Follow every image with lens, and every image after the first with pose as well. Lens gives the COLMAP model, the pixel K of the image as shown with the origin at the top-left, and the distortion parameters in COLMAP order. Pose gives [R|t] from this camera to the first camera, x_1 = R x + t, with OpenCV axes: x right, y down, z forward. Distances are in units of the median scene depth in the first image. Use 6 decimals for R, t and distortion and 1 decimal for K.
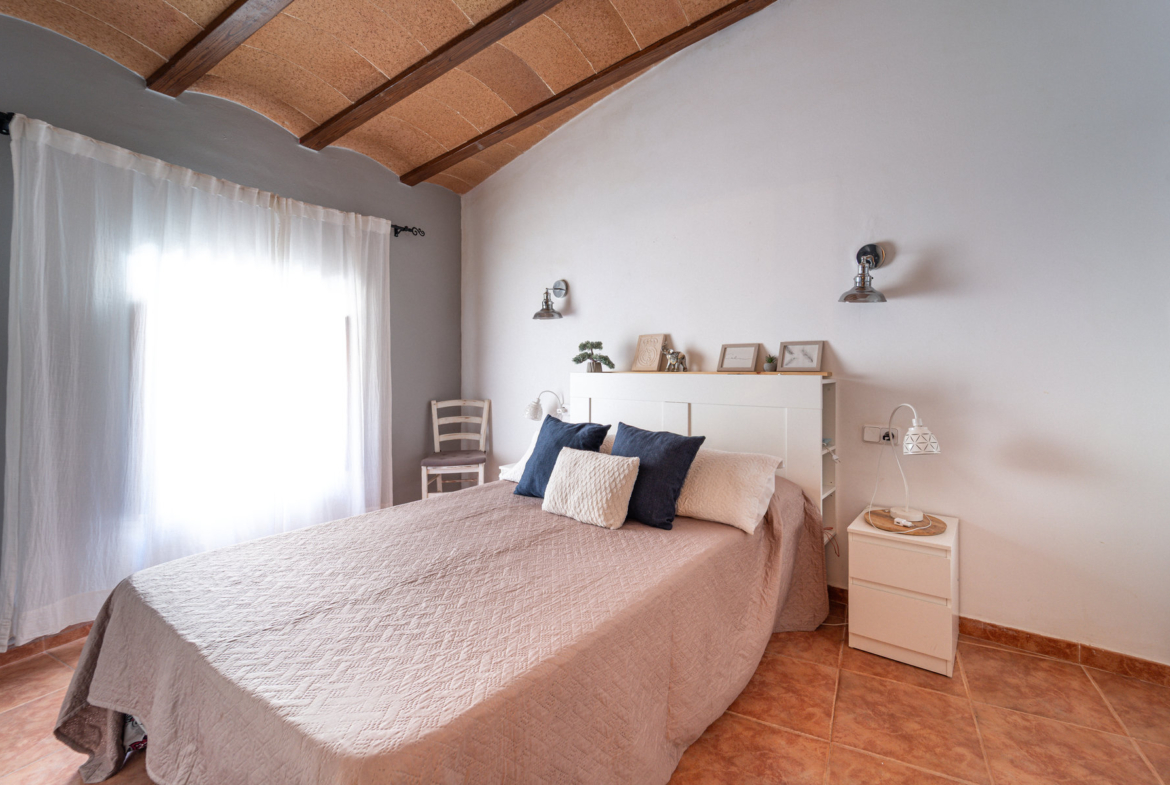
lens RADIAL K [[460.9, 0, 592.9], [0, 460.9, 368.5], [0, 0, 1]] dist [0.002238, 0.000535]
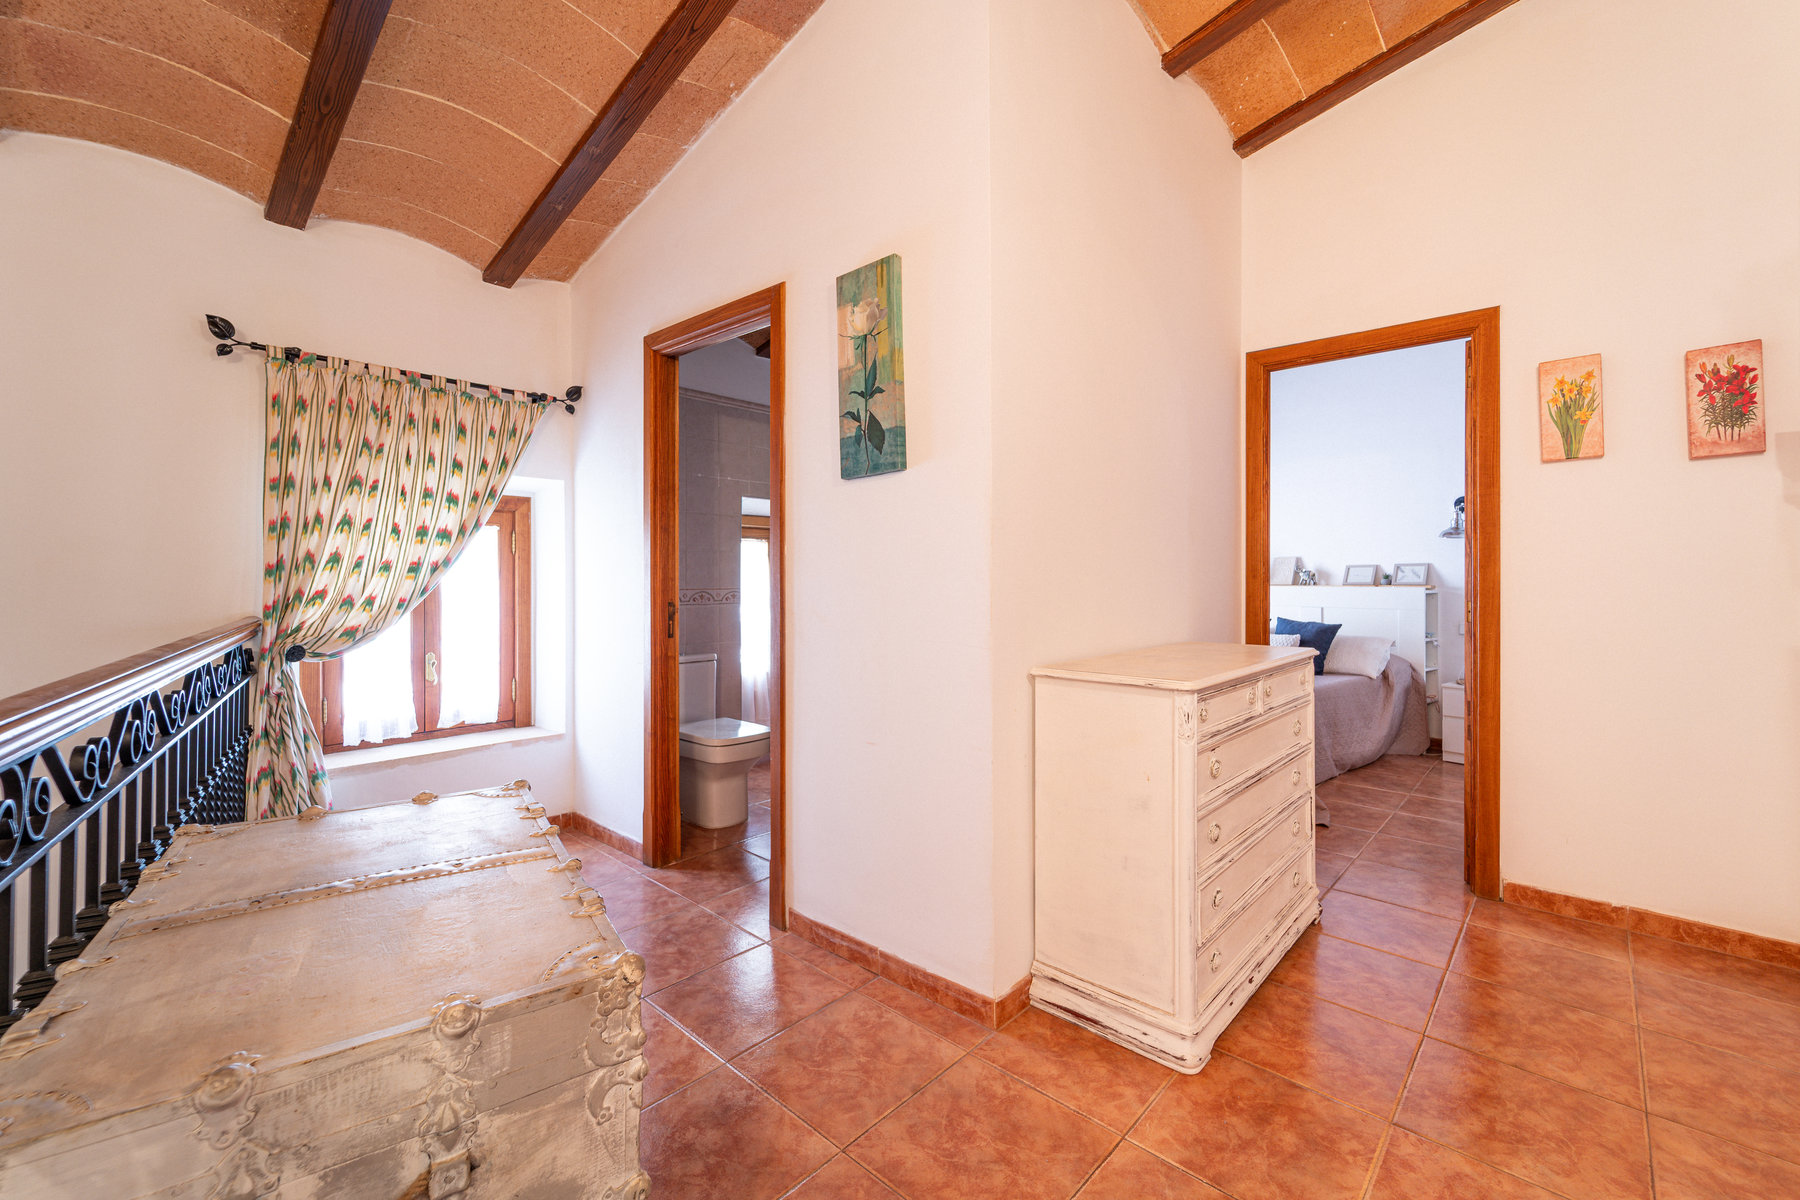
lens RADIAL K [[748.7, 0, 897.2], [0, 748.7, 596.2], [0, 0, 1]] dist [0.004705, -0.001108]
pose [[0.981639, 0.007840, -0.190585, -0.653376], [-0.007483, 0.999969, 0.002595, 0.046821], [0.190599, -0.001122, 0.981667, -1.554423]]
